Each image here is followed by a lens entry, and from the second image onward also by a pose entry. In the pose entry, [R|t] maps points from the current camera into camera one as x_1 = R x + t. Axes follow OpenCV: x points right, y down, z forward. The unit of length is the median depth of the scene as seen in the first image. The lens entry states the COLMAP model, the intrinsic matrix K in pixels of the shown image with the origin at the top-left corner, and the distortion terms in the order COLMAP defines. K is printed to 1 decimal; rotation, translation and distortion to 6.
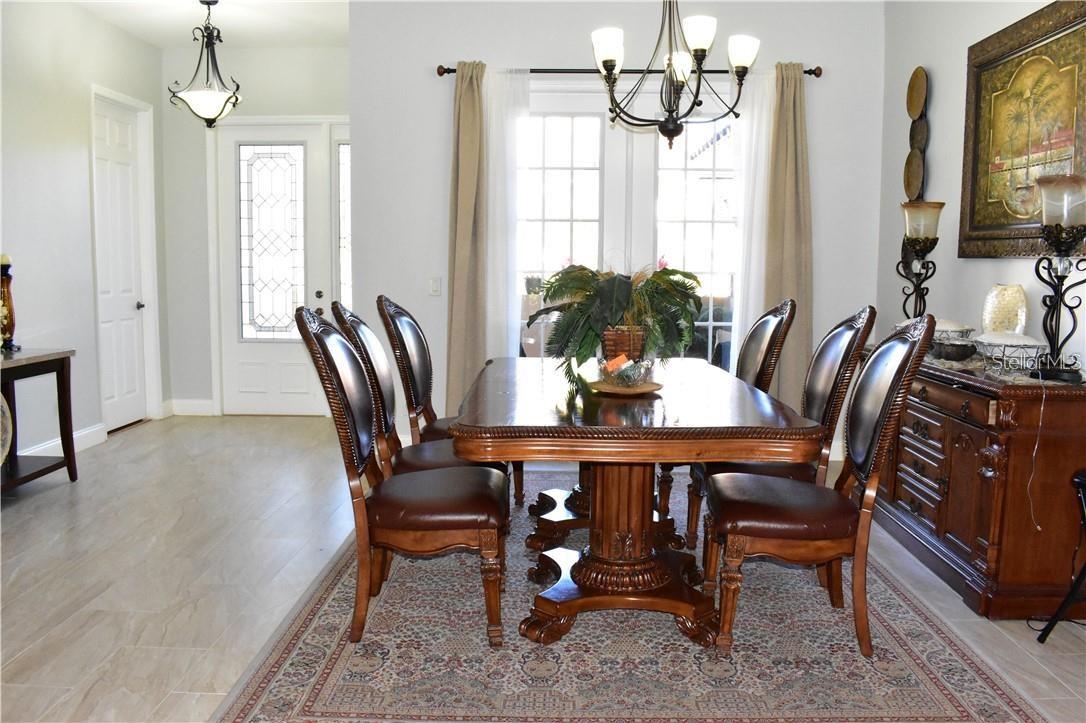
lens RADIAL K [[891.4, 0, 543.0], [0, 891.4, 361.5], [0, 0, 1]] dist [-0.085580, 0.000895]
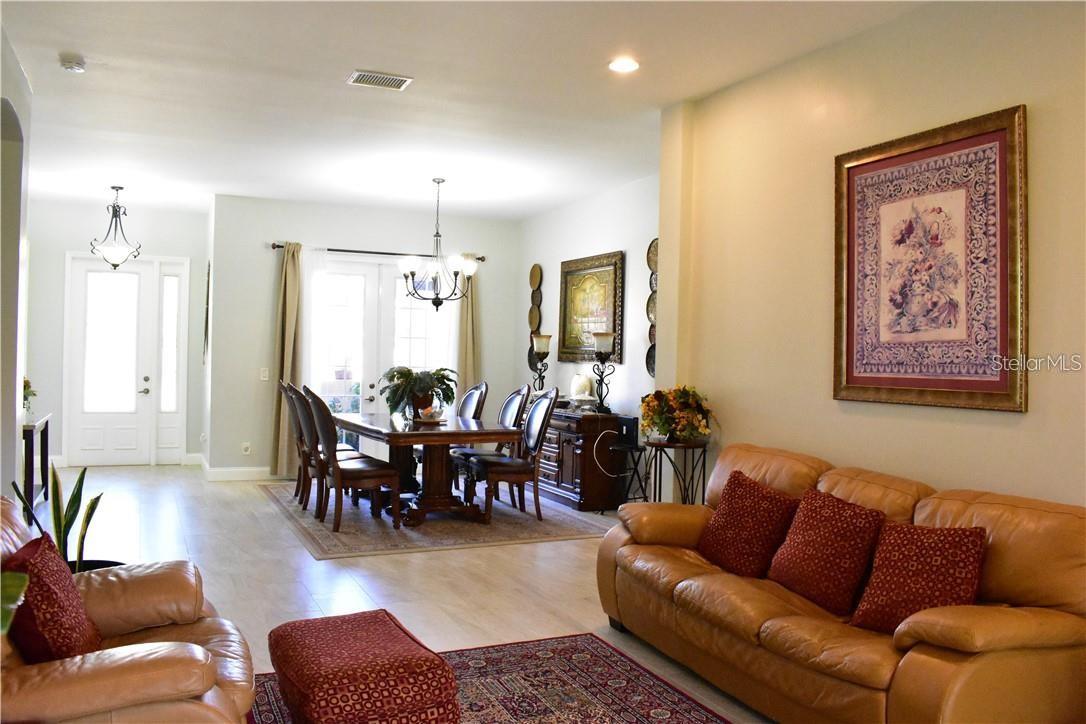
lens RADIAL K [[856.5, 0, 548.0], [0, 856.5, 359.4], [0, 0, 1]] dist [-0.090828, -0.001158]
pose [[0.891779, 0.009894, 0.452363, -0.466033], [0.033901, 0.995490, -0.088606, 0.056299], [-0.451199, 0.094353, 0.887421, -0.796477]]
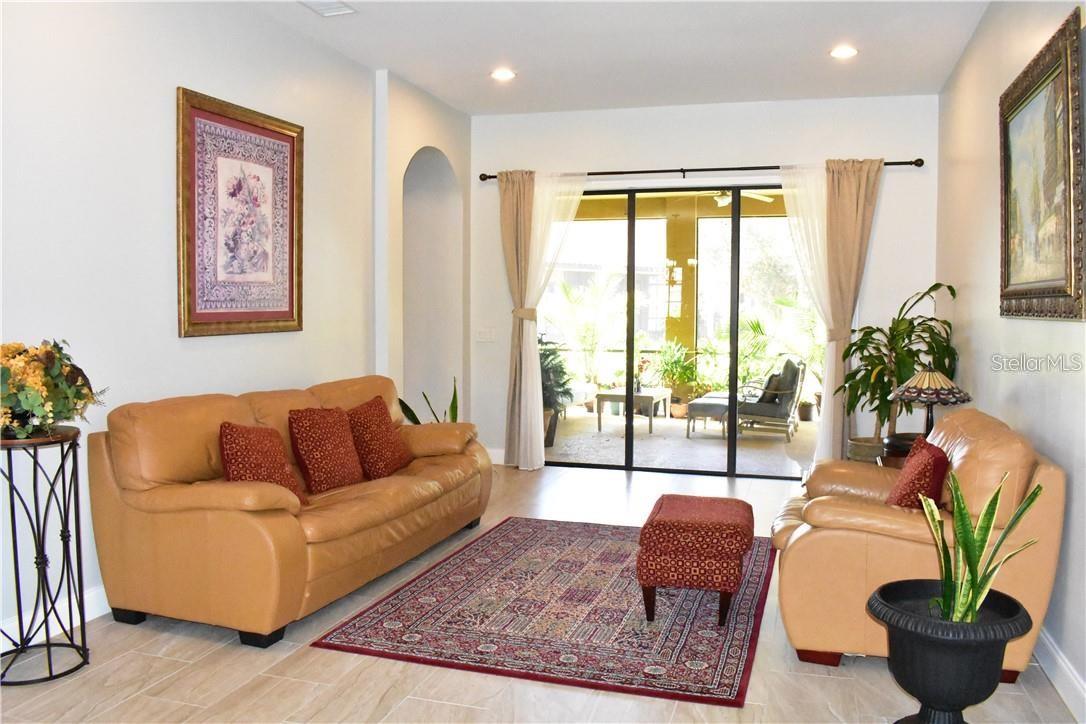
lens RADIAL K [[856.5, 0, 548.0], [0, 856.5, 359.4], [0, 0, 1]] dist [-0.090828, -0.001158]
pose [[-0.962600, -0.028564, 0.269417, -0.391282], [0.017825, 0.985594, 0.168184, -0.094326], [-0.270340, 0.166696, -0.948224, 0.650287]]
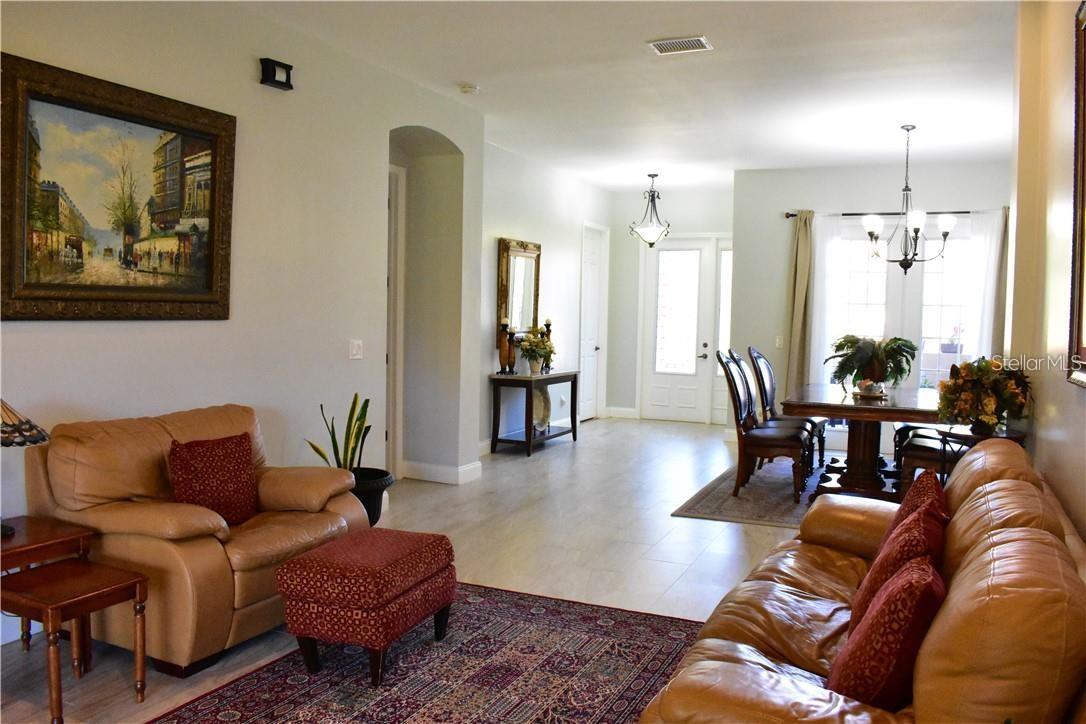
lens RADIAL K [[856.5, 0, 548.0], [0, 856.5, 359.4], [0, 0, 1]] dist [-0.090828, -0.001158]
pose [[0.923449, 0.033849, -0.382224, 0.112479], [-0.056406, 0.997255, -0.047961, 0.062034], [0.379552, 0.065850, 0.922824, -0.813040]]
